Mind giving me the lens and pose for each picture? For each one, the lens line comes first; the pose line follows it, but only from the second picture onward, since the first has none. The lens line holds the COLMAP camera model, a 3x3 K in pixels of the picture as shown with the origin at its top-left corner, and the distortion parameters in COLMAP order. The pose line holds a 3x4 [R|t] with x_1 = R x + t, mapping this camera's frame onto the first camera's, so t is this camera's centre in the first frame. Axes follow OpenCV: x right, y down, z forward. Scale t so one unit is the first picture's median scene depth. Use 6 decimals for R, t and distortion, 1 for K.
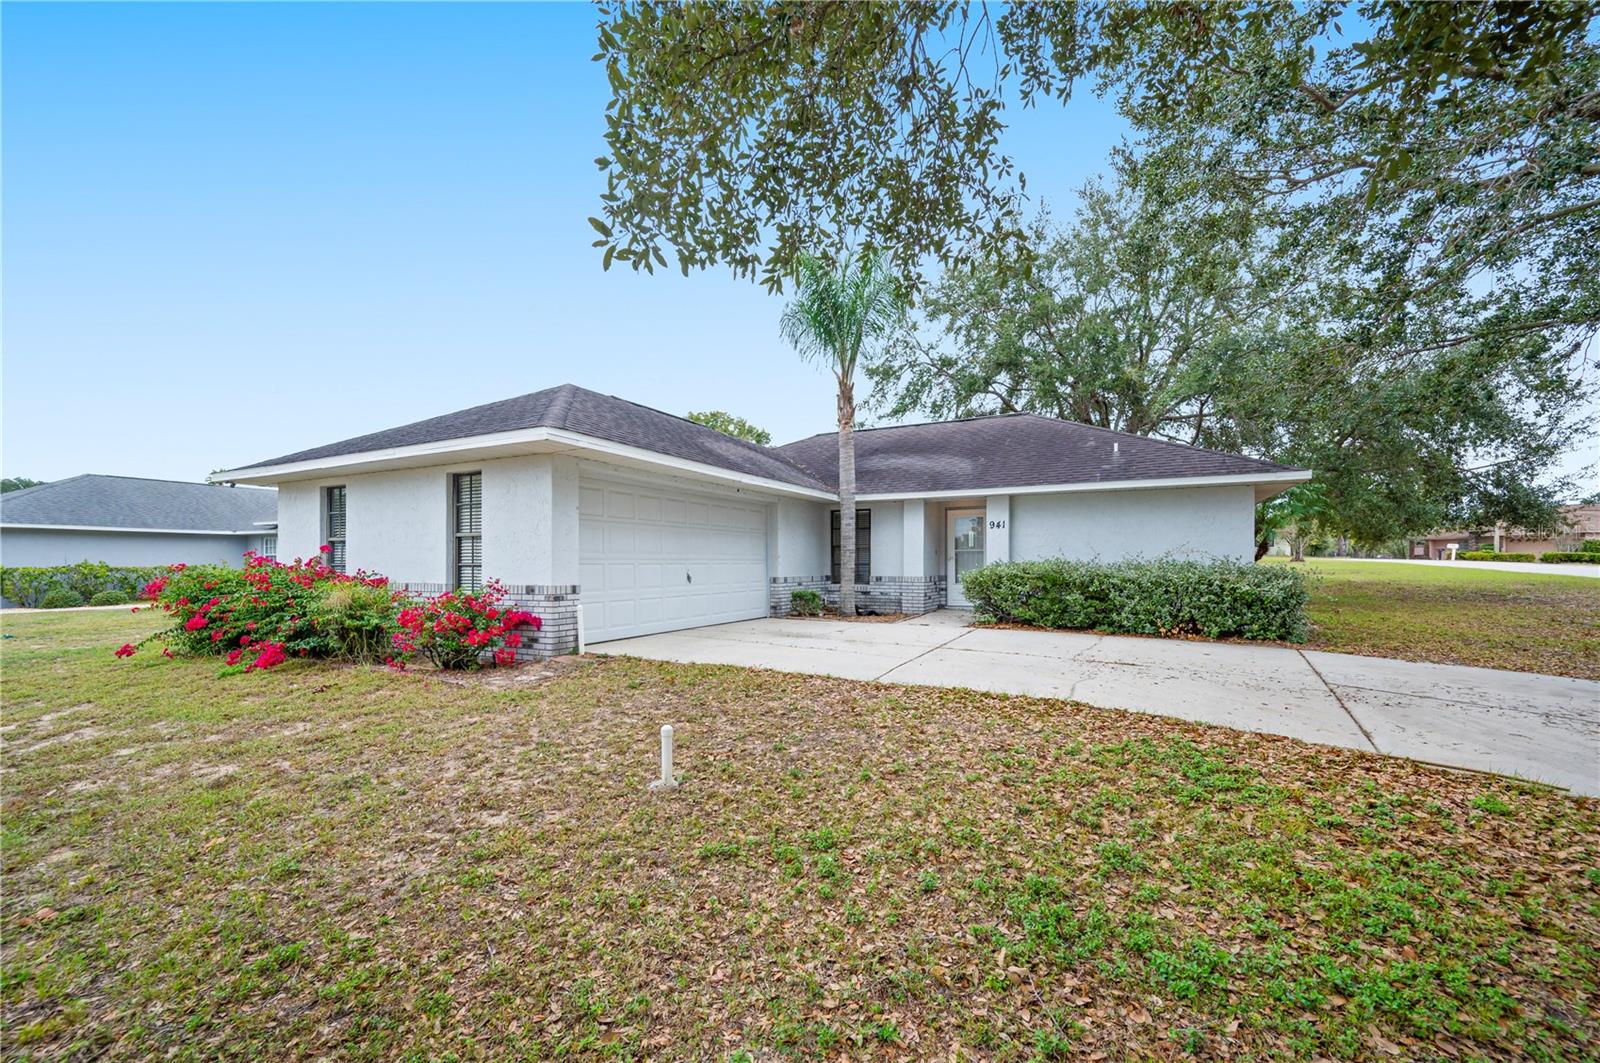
lens RADIAL K [[628.1, 0, 803.5], [0, 628.1, 535.5], [0, 0, 1]] dist [-0.001360, -0.000012]
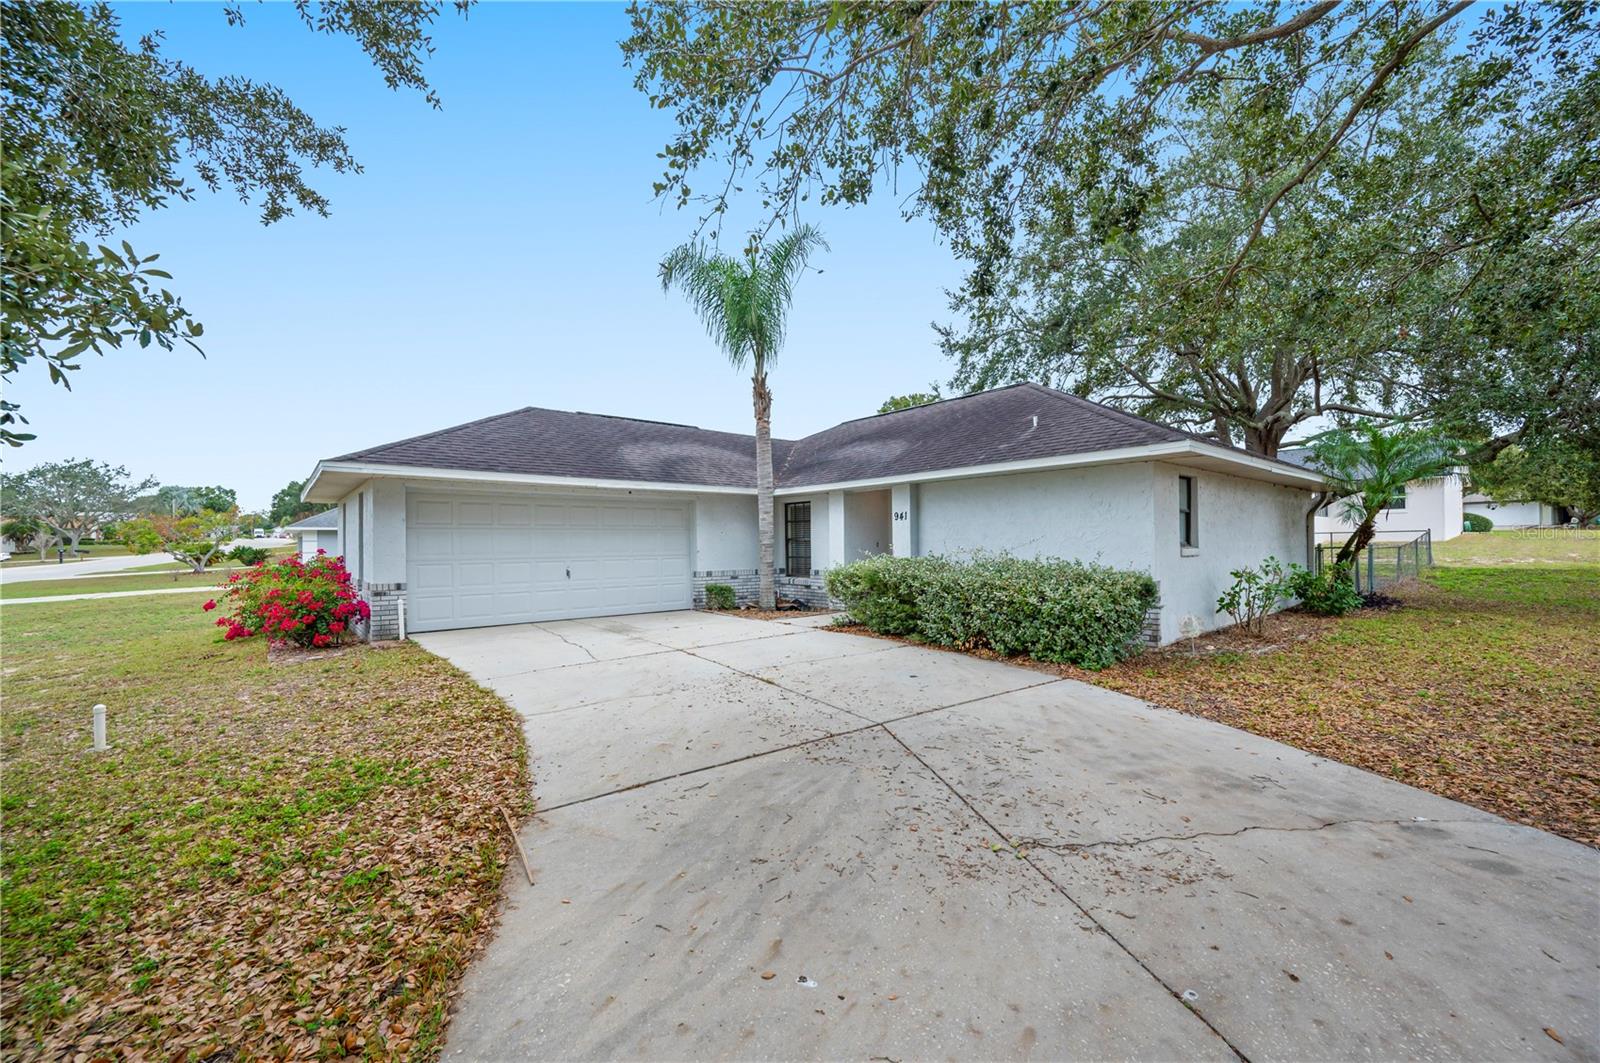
lens RADIAL K [[628.1, 0, 801.3], [0, 628.1, 532.3], [0, 0, 1]] dist [-0.001360, -0.000012]
pose [[0.935487, -0.012961, -0.353124, 0.490234], [0.022415, 0.999491, 0.022698, -0.017487], [0.352650, -0.029149, 0.935301, 0.095842]]
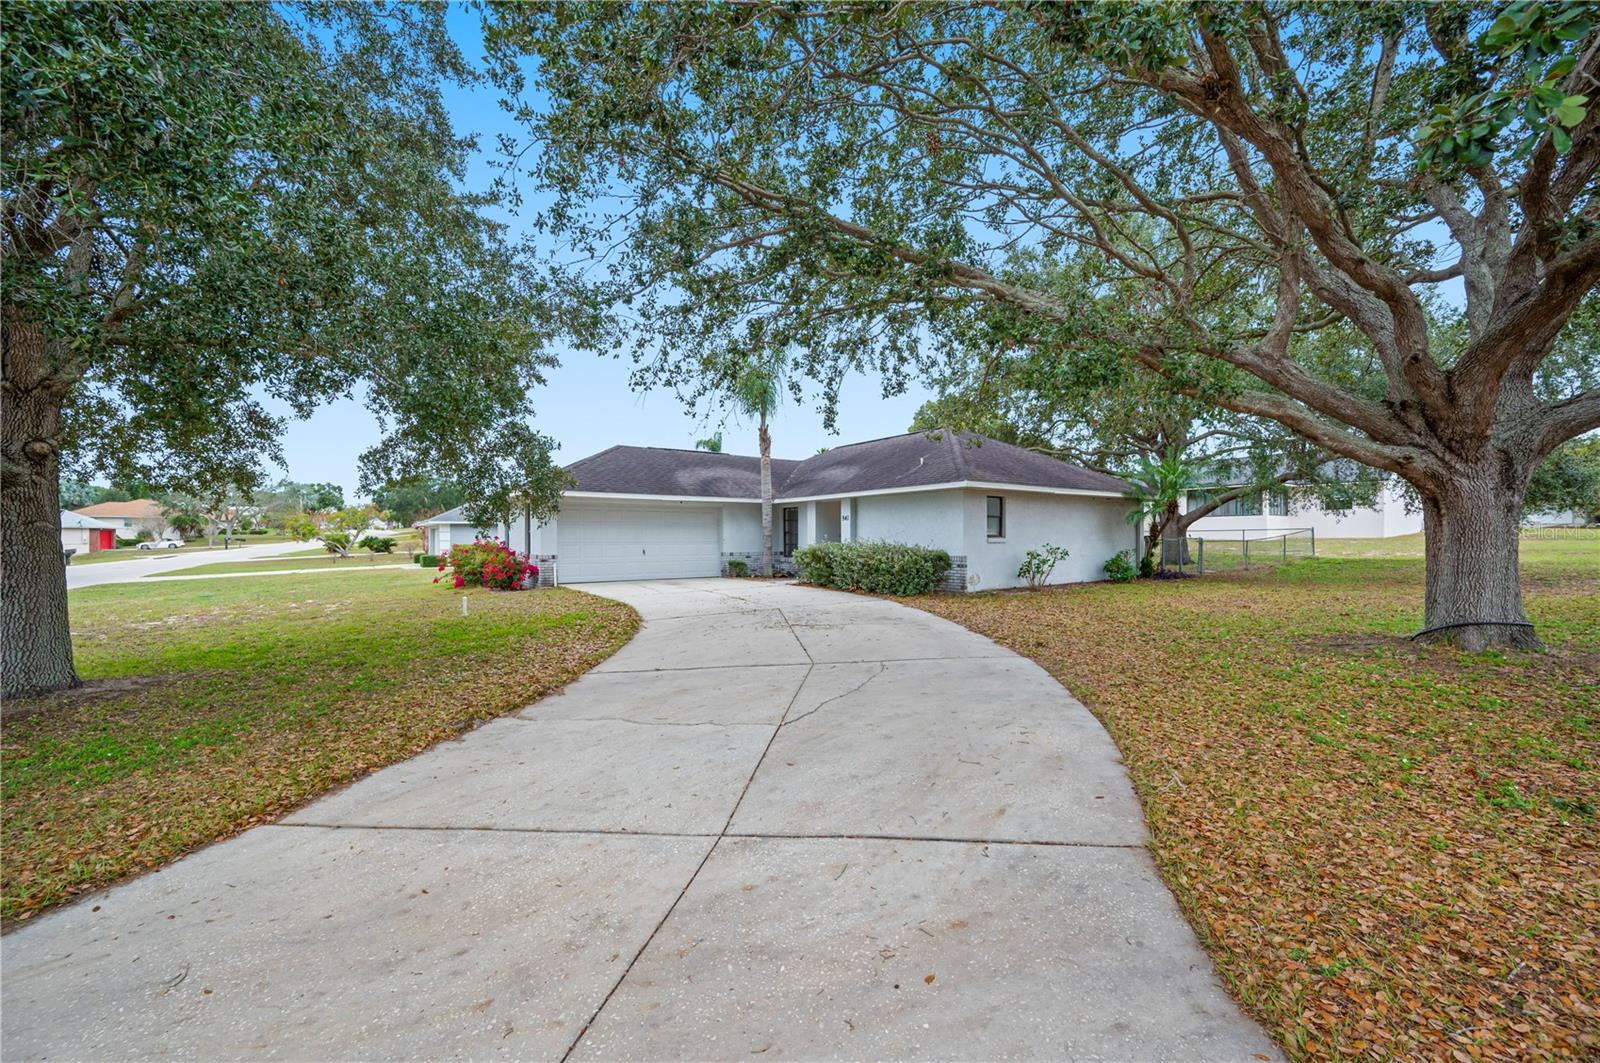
lens RADIAL K [[628.1, 0, 794.1], [0, 628.1, 532.3], [0, 0, 1]] dist [-0.001360, -0.000012]
pose [[0.895263, -0.004003, -0.445520, 0.846293], [0.019088, 0.999386, 0.029377, -0.028754], [0.445129, -0.034804, 0.894790, -0.361373]]
